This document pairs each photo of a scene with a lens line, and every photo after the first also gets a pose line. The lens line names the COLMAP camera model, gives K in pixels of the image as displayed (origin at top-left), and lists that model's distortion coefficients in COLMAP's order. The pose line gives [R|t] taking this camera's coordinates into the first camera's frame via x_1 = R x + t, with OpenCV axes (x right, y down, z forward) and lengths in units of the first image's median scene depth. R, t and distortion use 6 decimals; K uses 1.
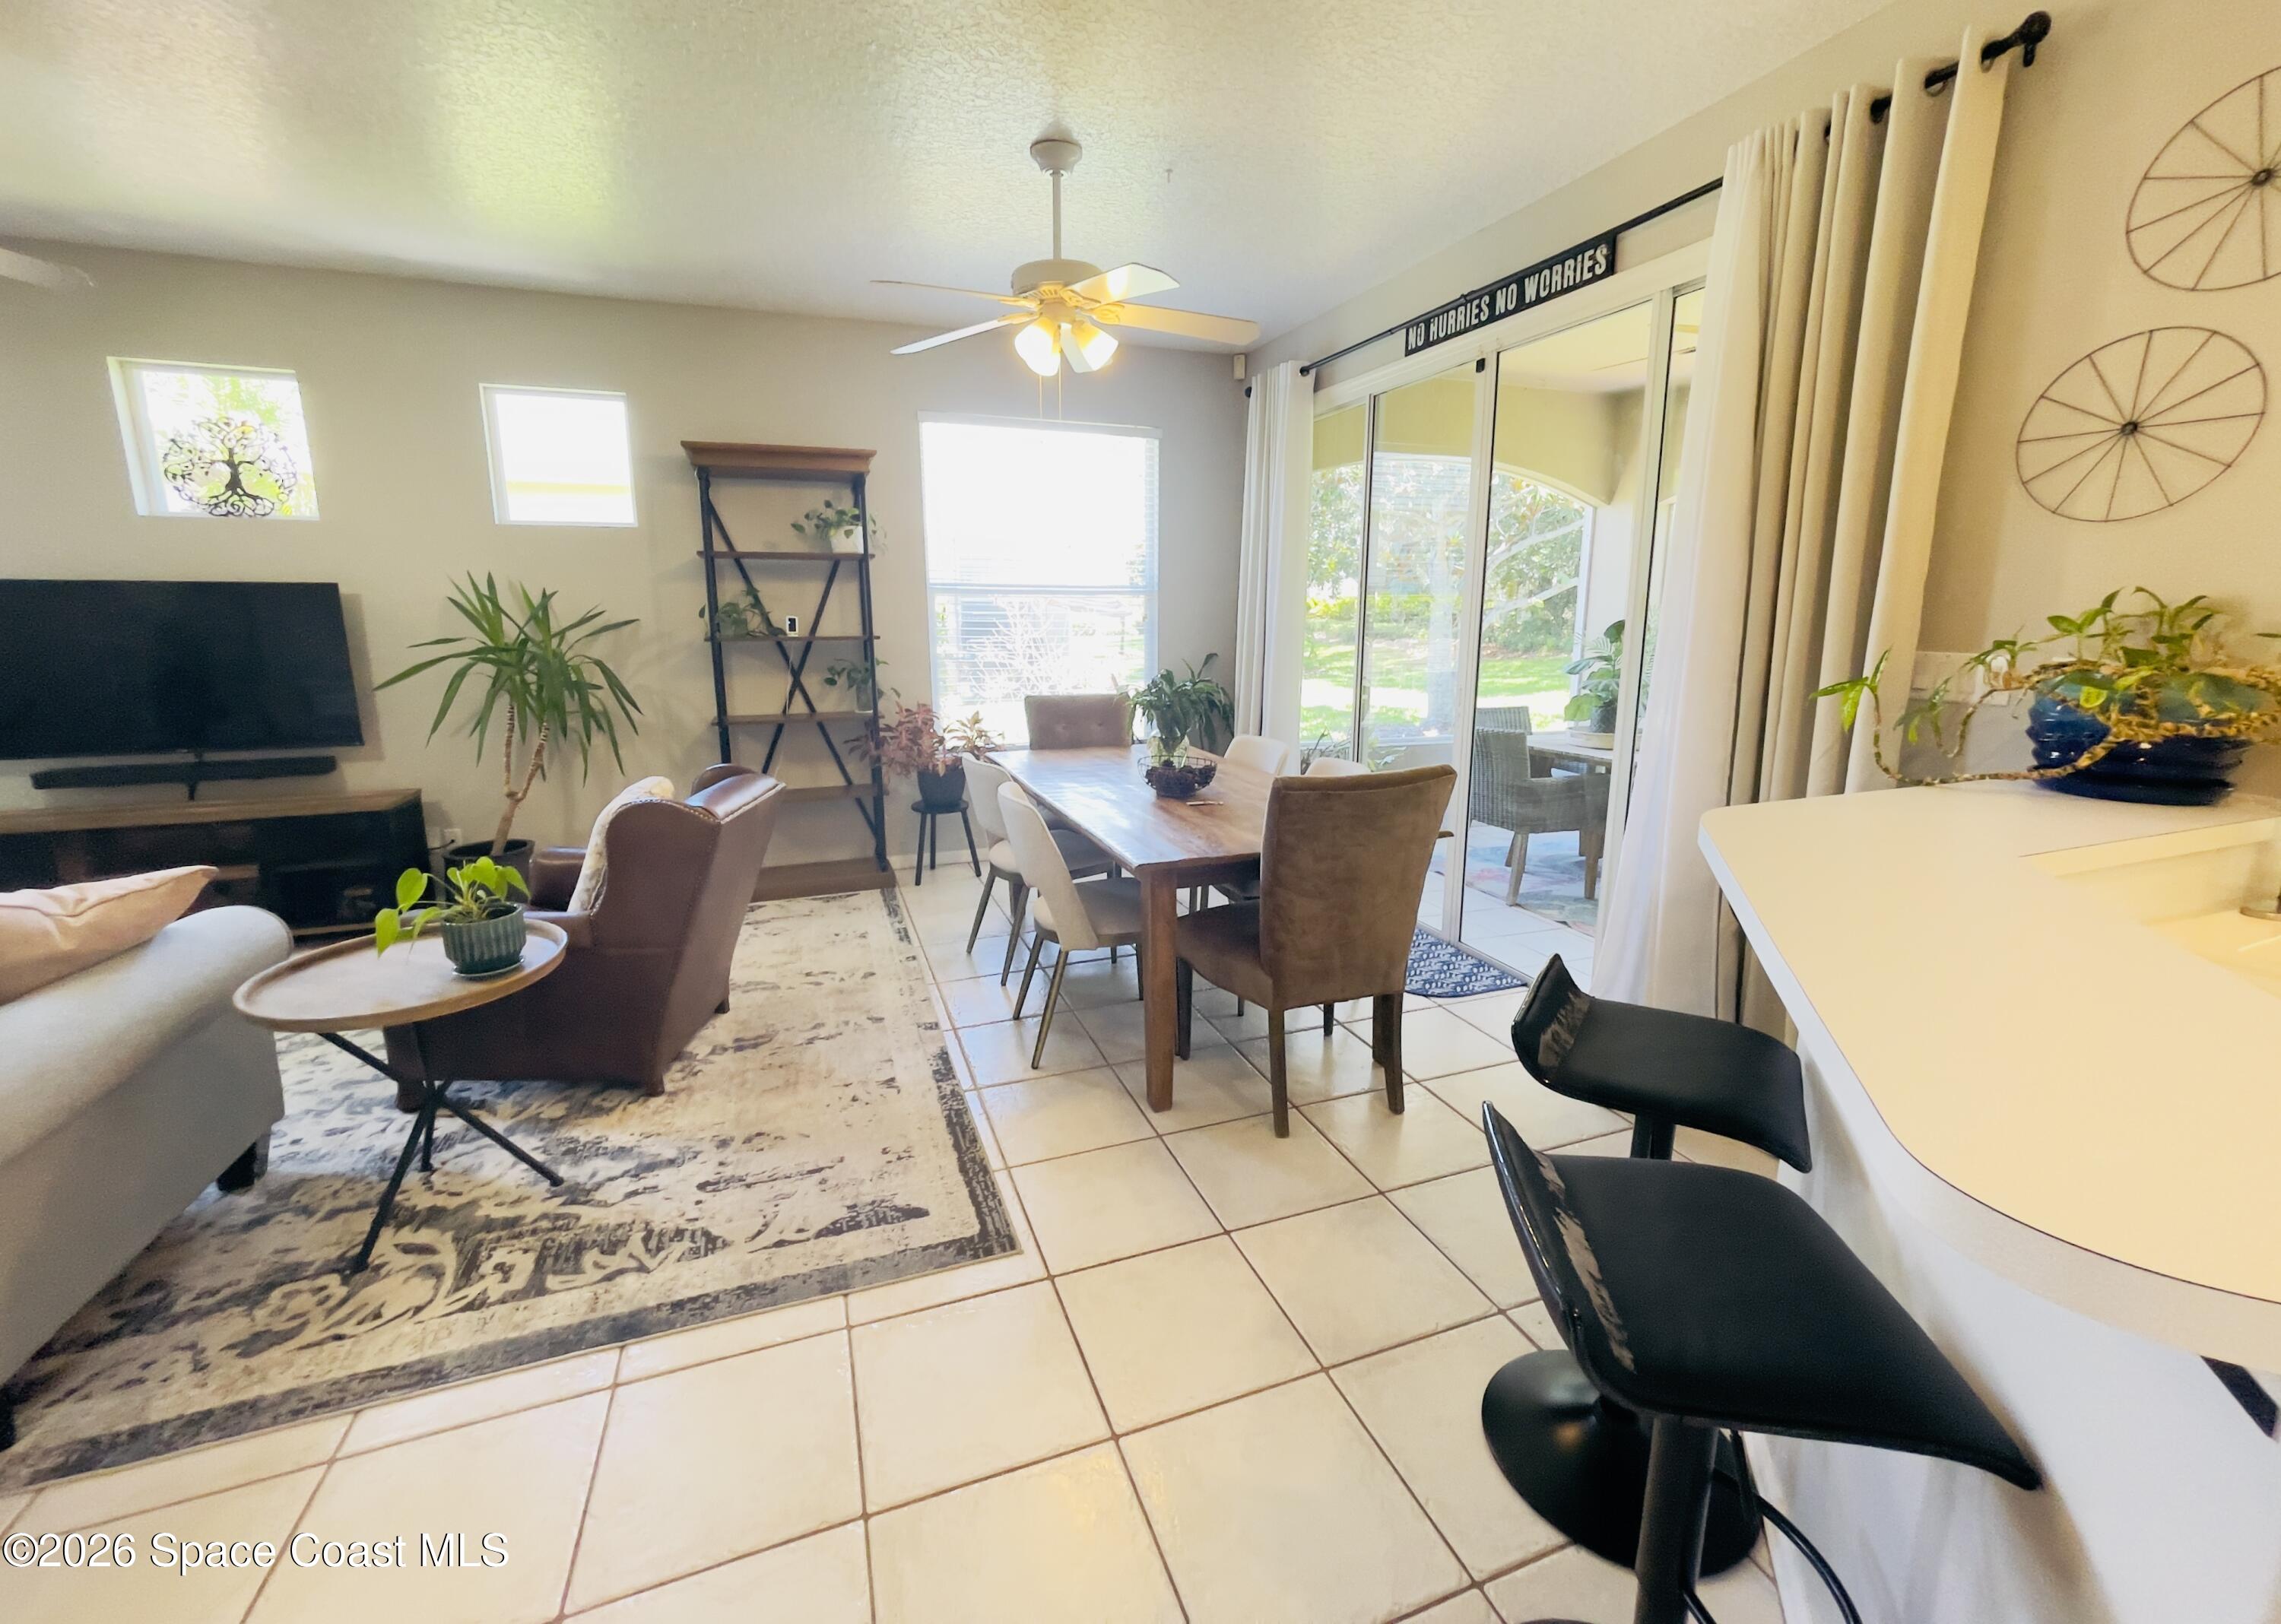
lens RADIAL K [[913.0, 0, 1118.6], [0, 913.0, 784.7], [0, 0, 1]] dist [-0.001050, -0.000522]
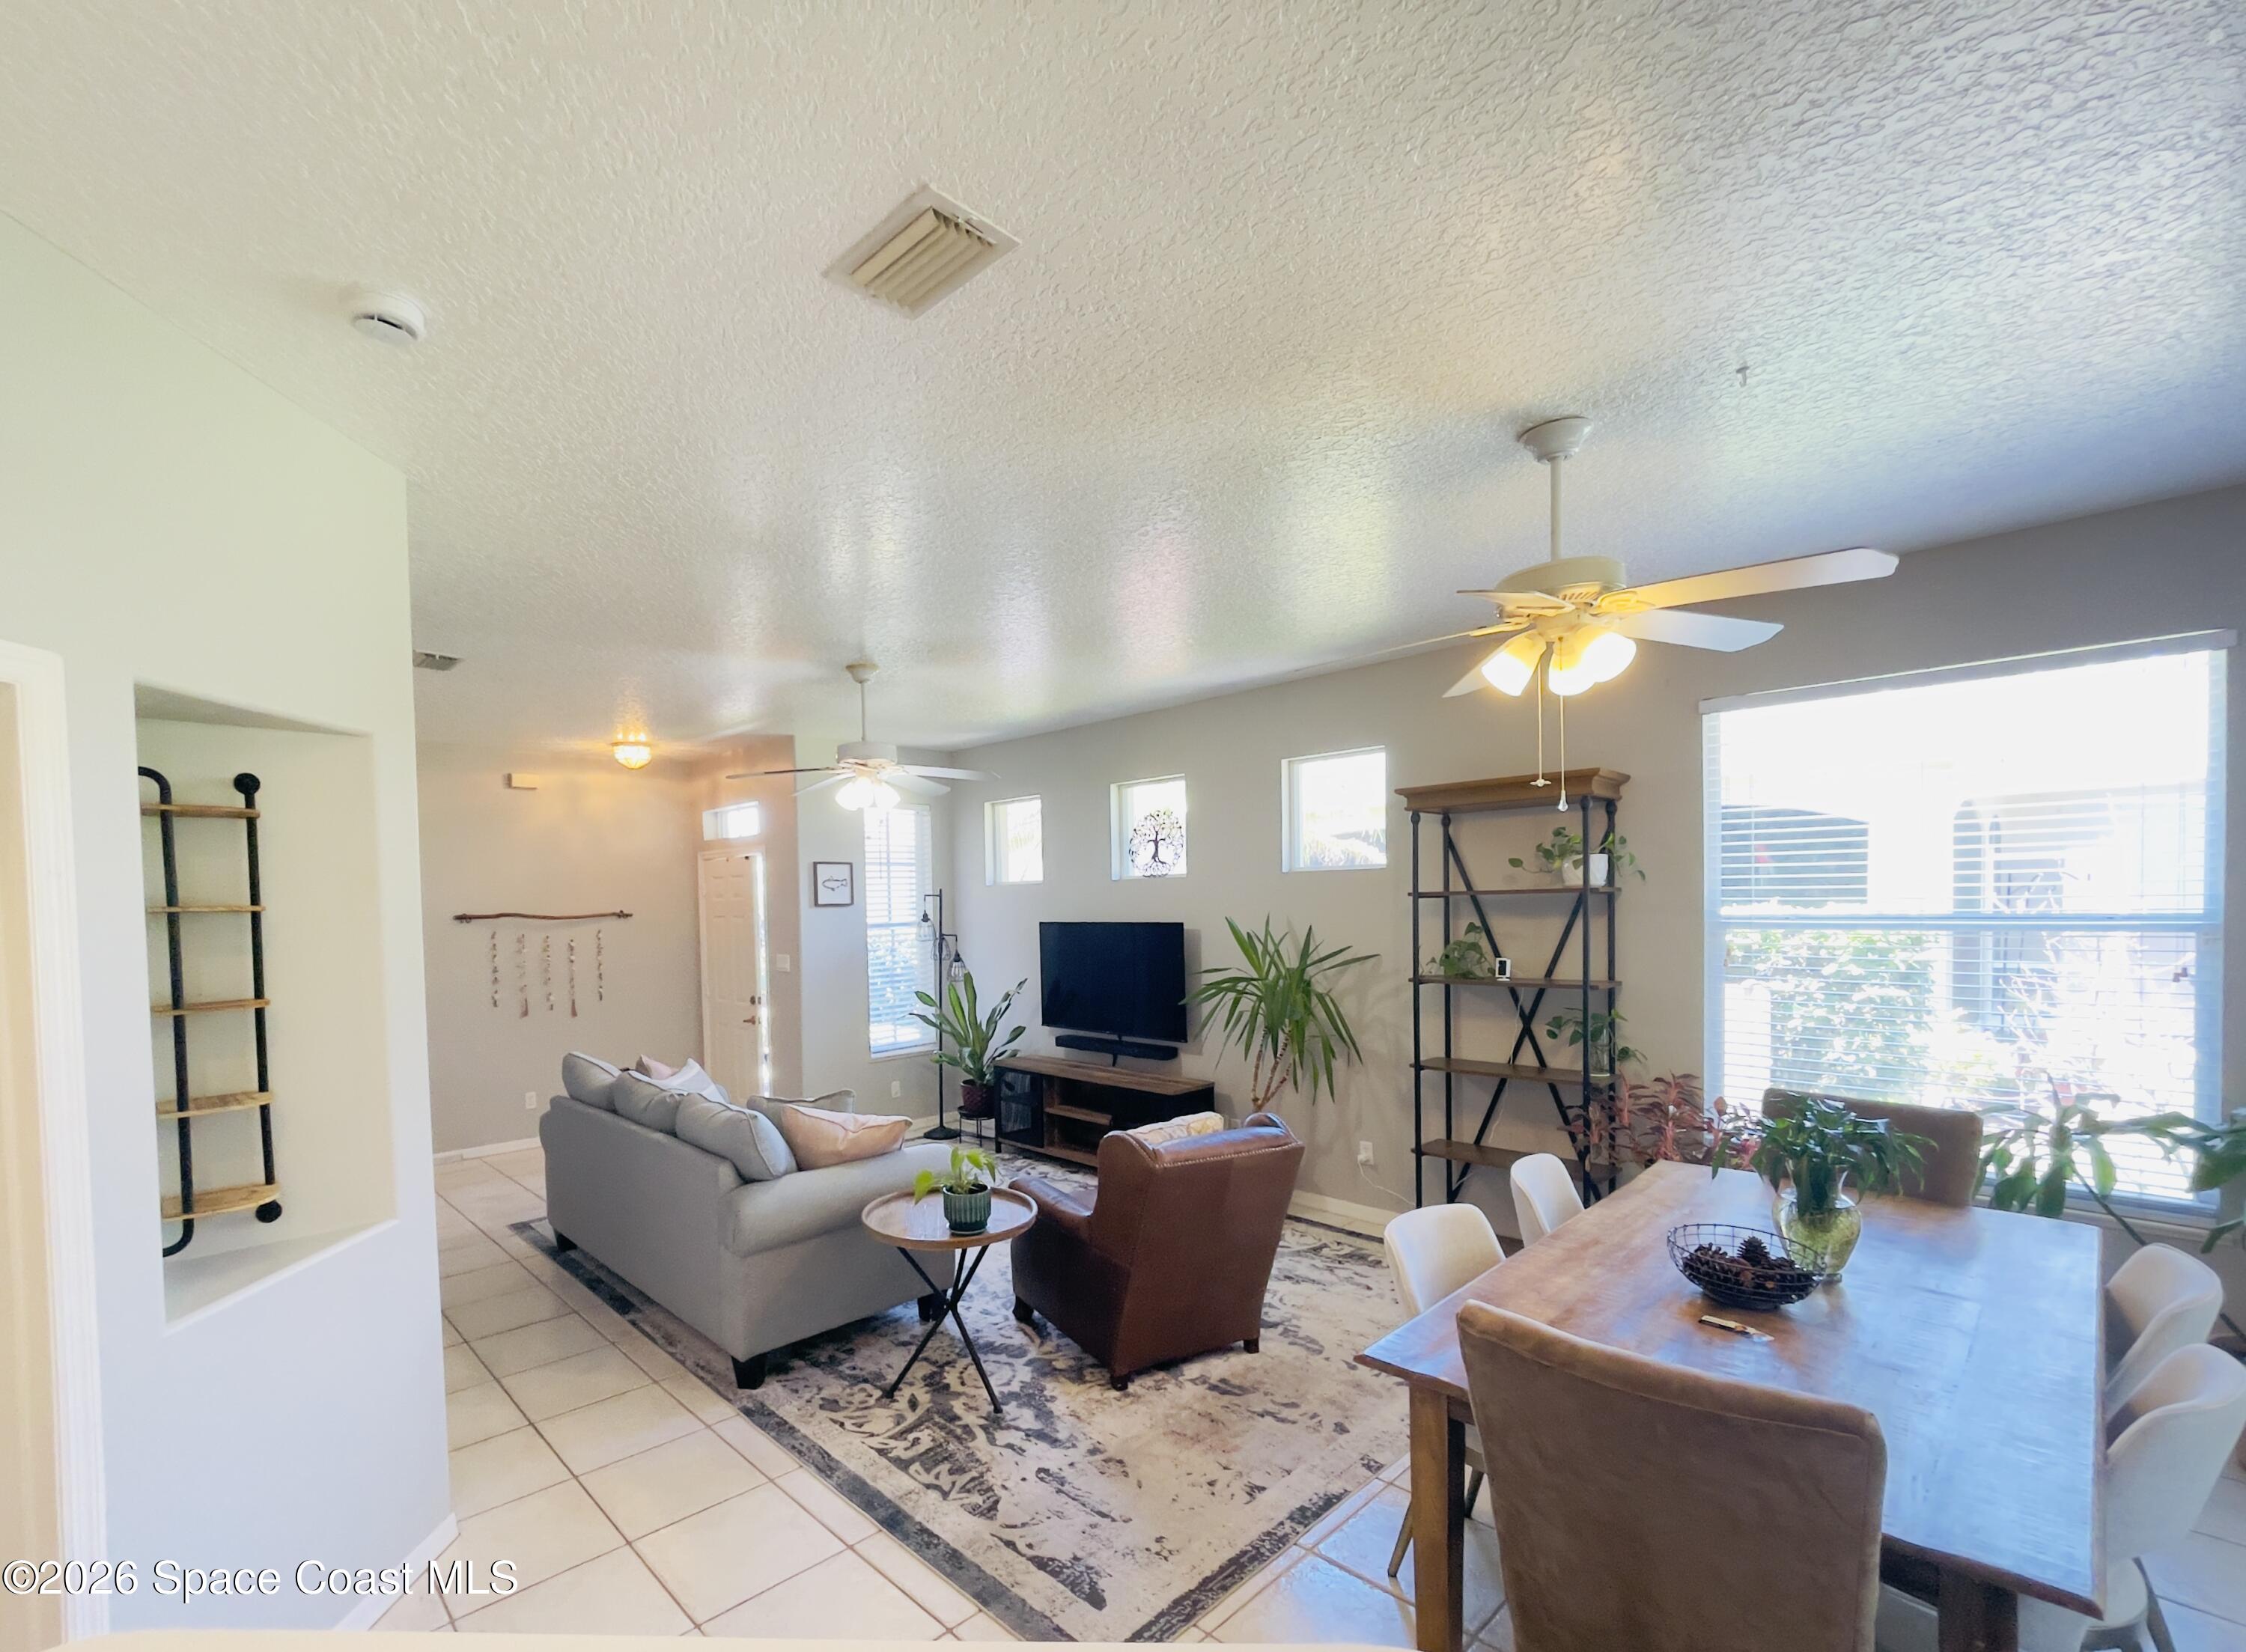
lens RADIAL K [[993.4, 0, 1024.9], [0, 993.4, 940.5], [0, 0, 1]] dist [-0.008683, 0.000477]
pose [[0.390586, 0.030769, -0.920052, 0.594083], [-0.154573, 0.987443, -0.032597, -0.164010], [0.907496, 0.154947, 0.390438, 0.321003]]
